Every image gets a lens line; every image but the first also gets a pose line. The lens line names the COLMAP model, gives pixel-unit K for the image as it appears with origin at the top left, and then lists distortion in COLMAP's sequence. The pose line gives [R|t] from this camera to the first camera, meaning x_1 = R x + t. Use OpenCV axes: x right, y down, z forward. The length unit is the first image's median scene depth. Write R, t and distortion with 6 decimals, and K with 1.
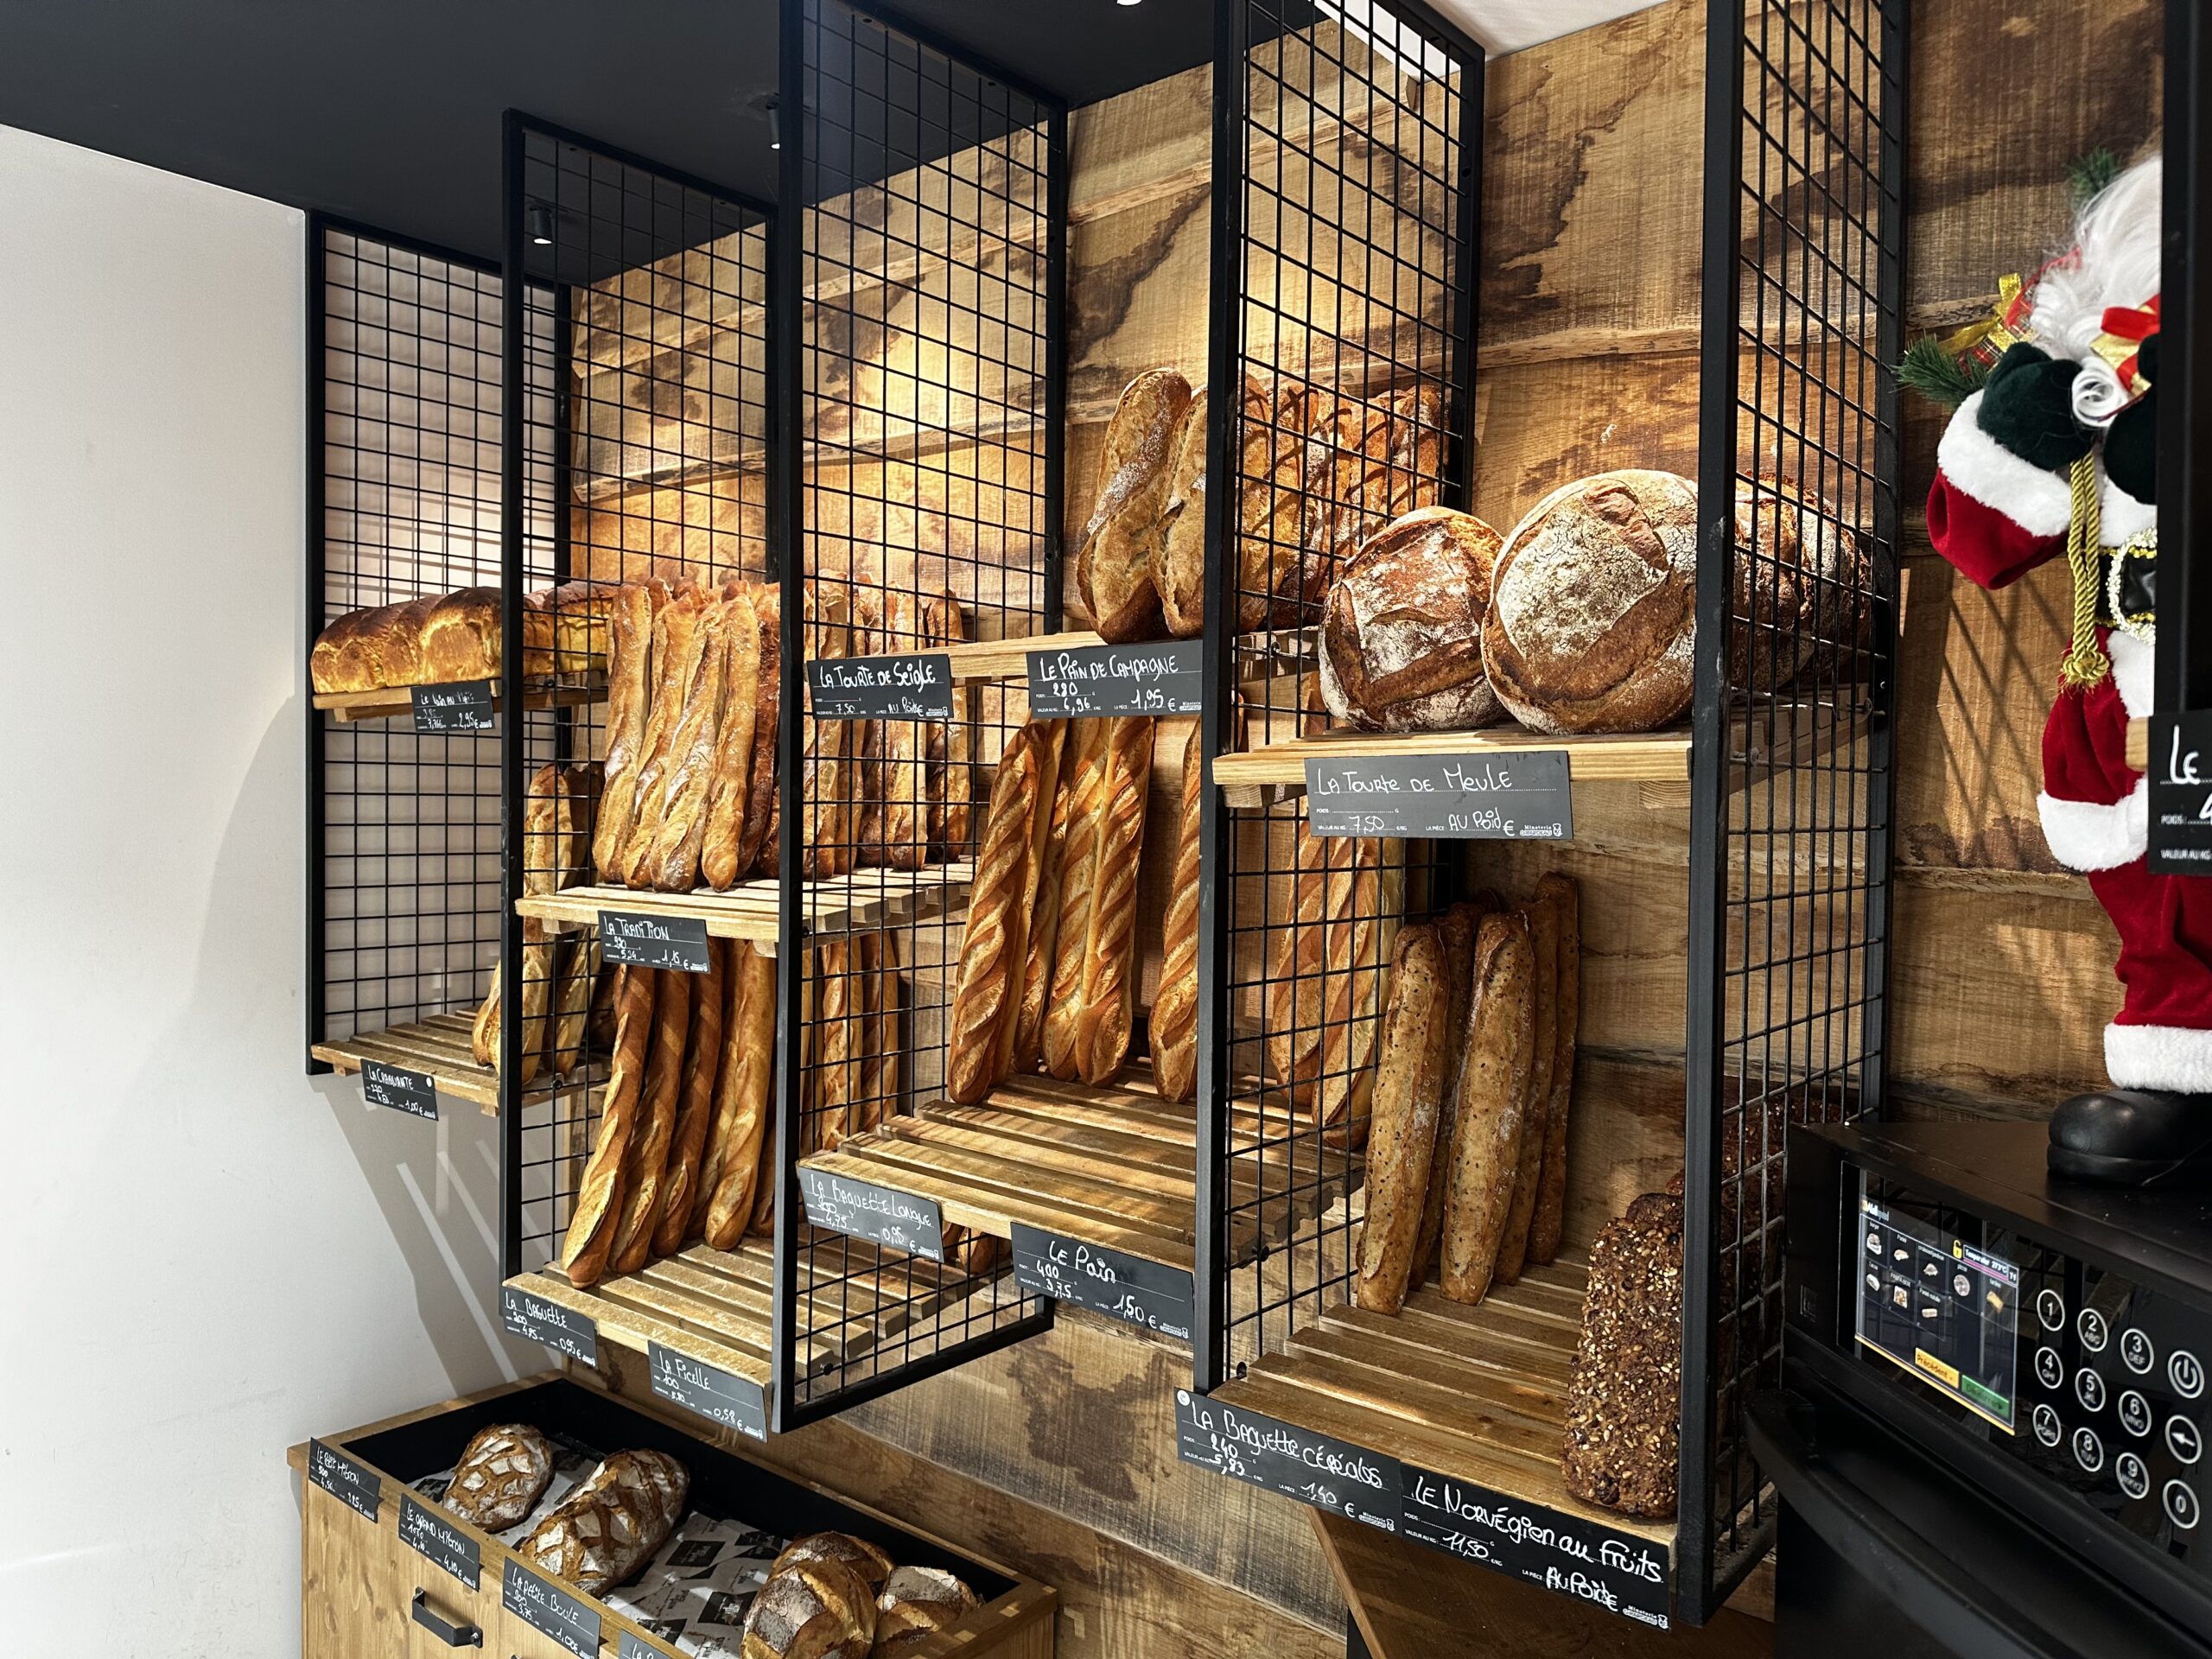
lens RADIAL K [[1517.7, 0, 1073.6], [0, 1517.7, 835.2], [0, 0, 1]] dist [0.149495, -0.230796]
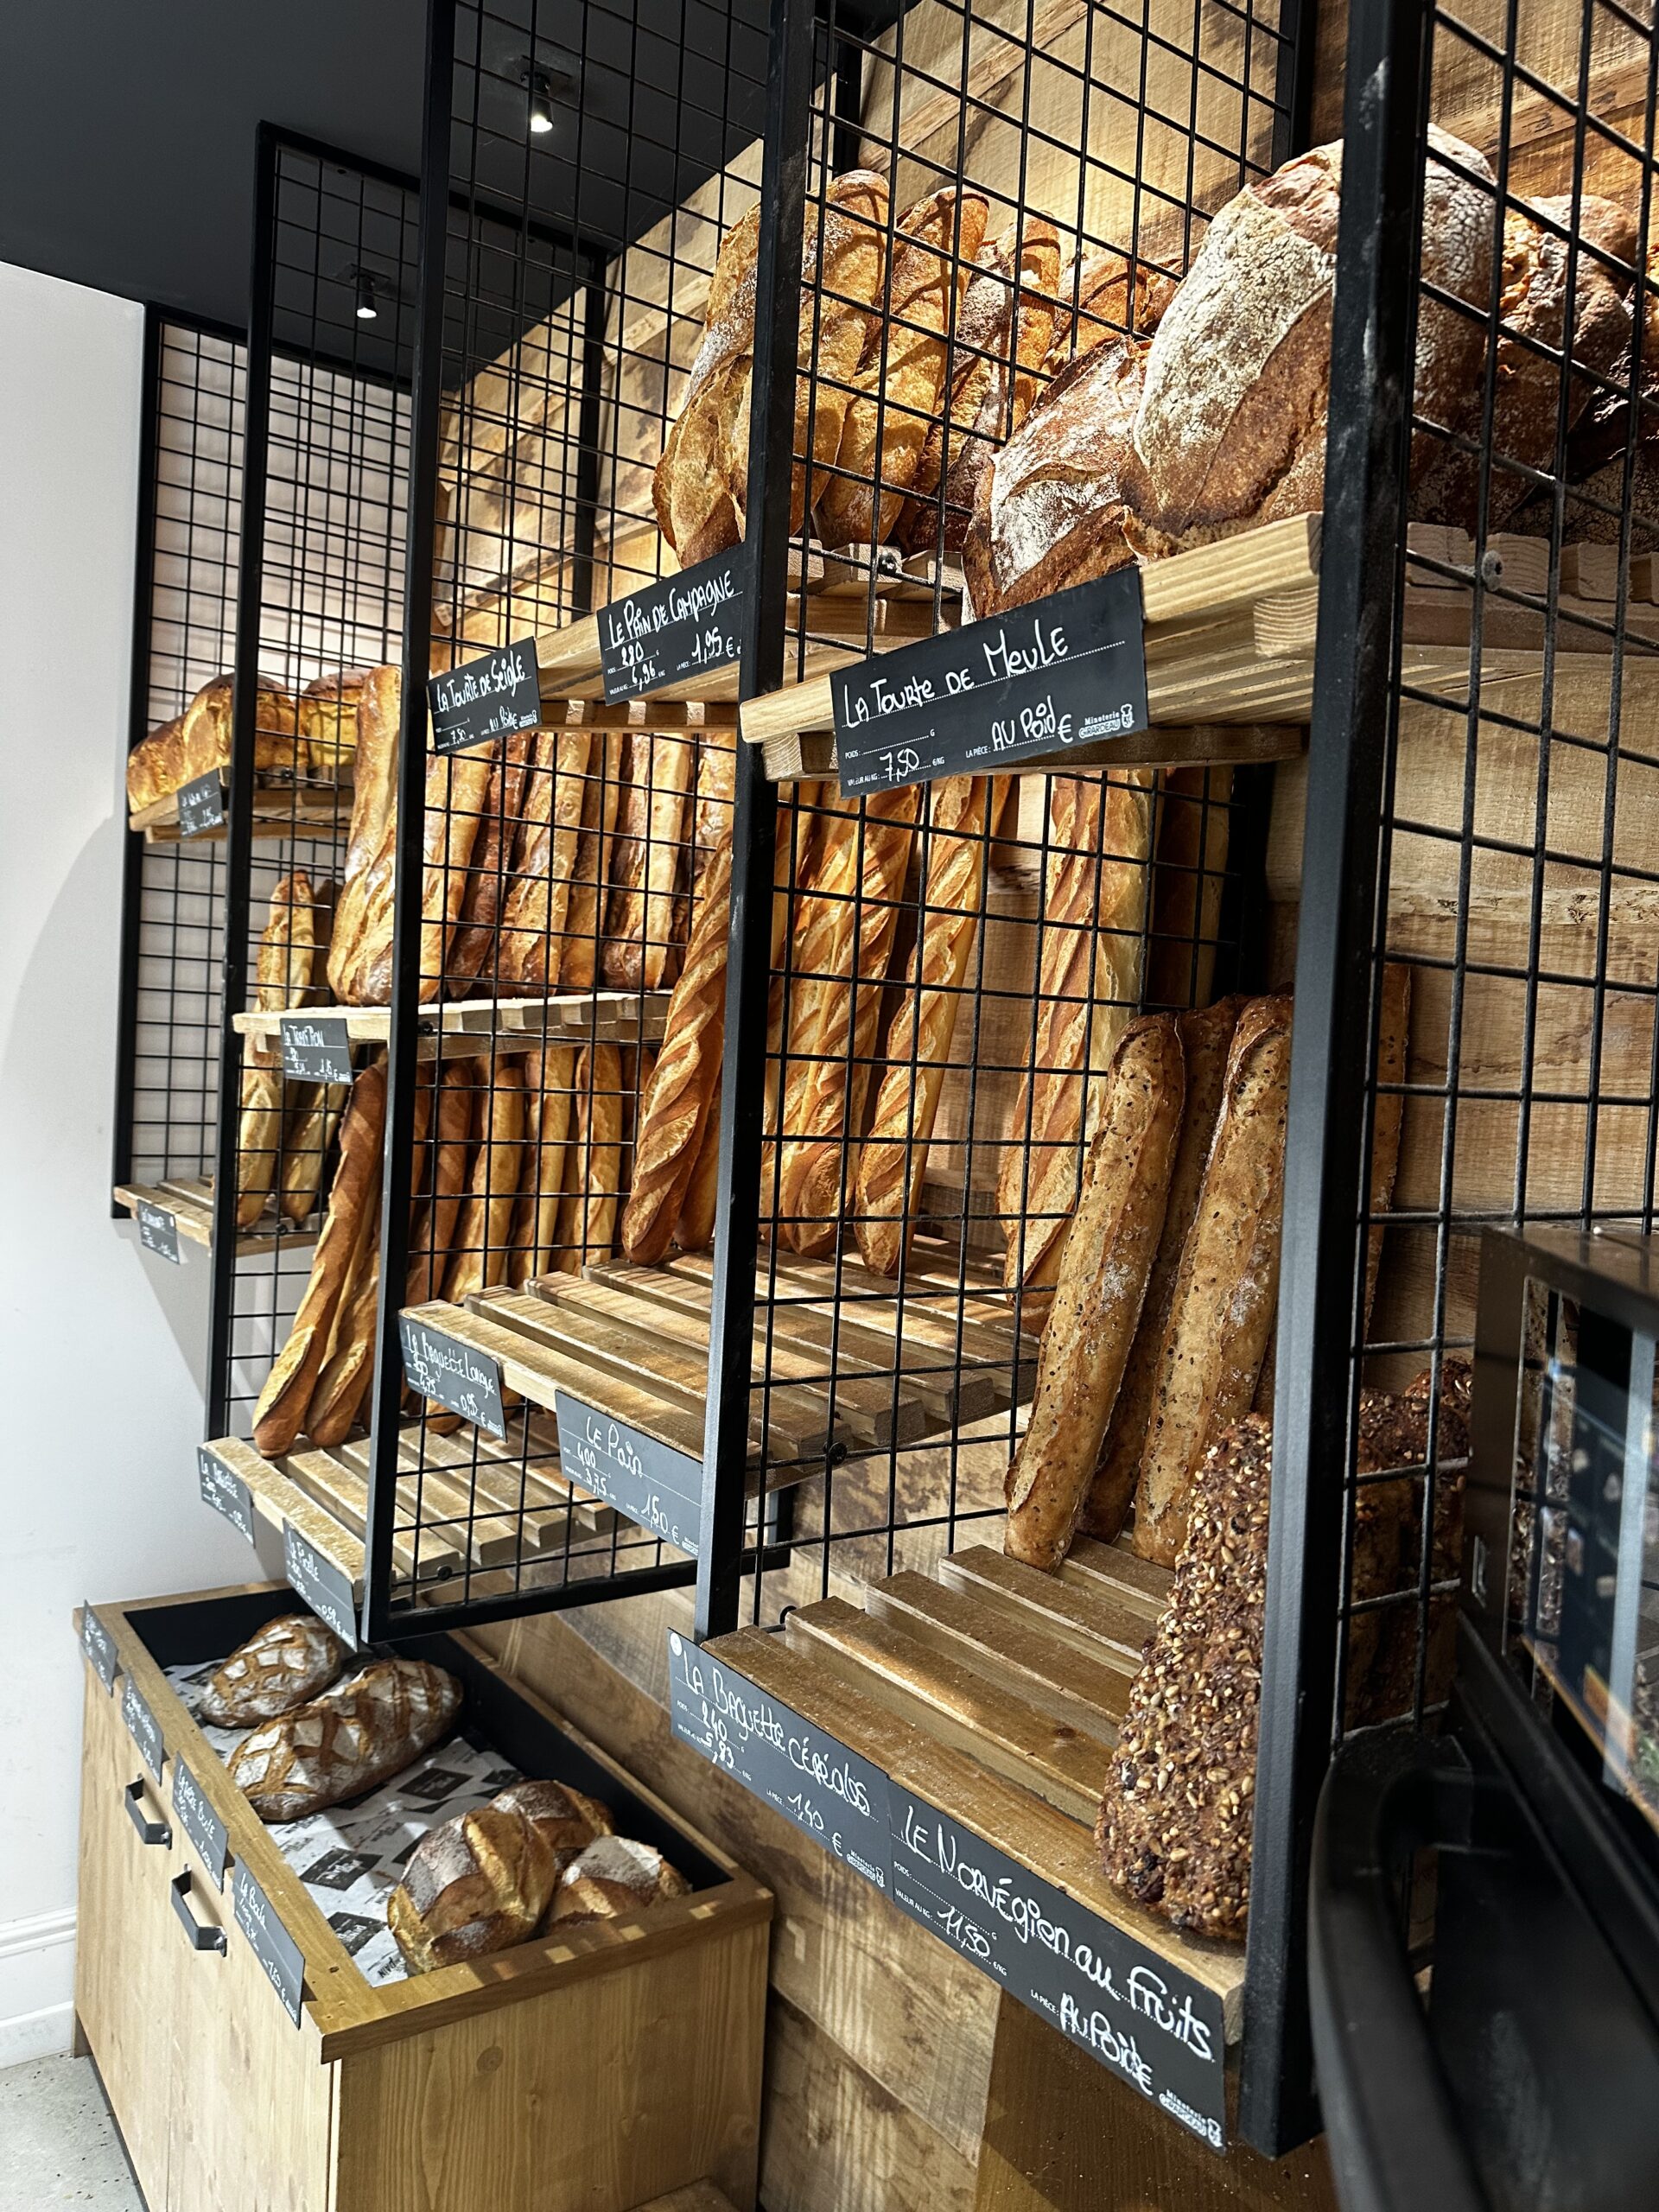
lens RADIAL K [[1523.8, 0, 835.5], [0, 1523.8, 1093.5], [0, 0, 1]] dist [0.094520, -0.143944]
pose [[0.969285, 0.041375, -0.242437, 0.259307], [-0.044506, 0.998981, -0.007450, 0.107141], [0.241881, 0.018011, 0.970139, 0.307936]]
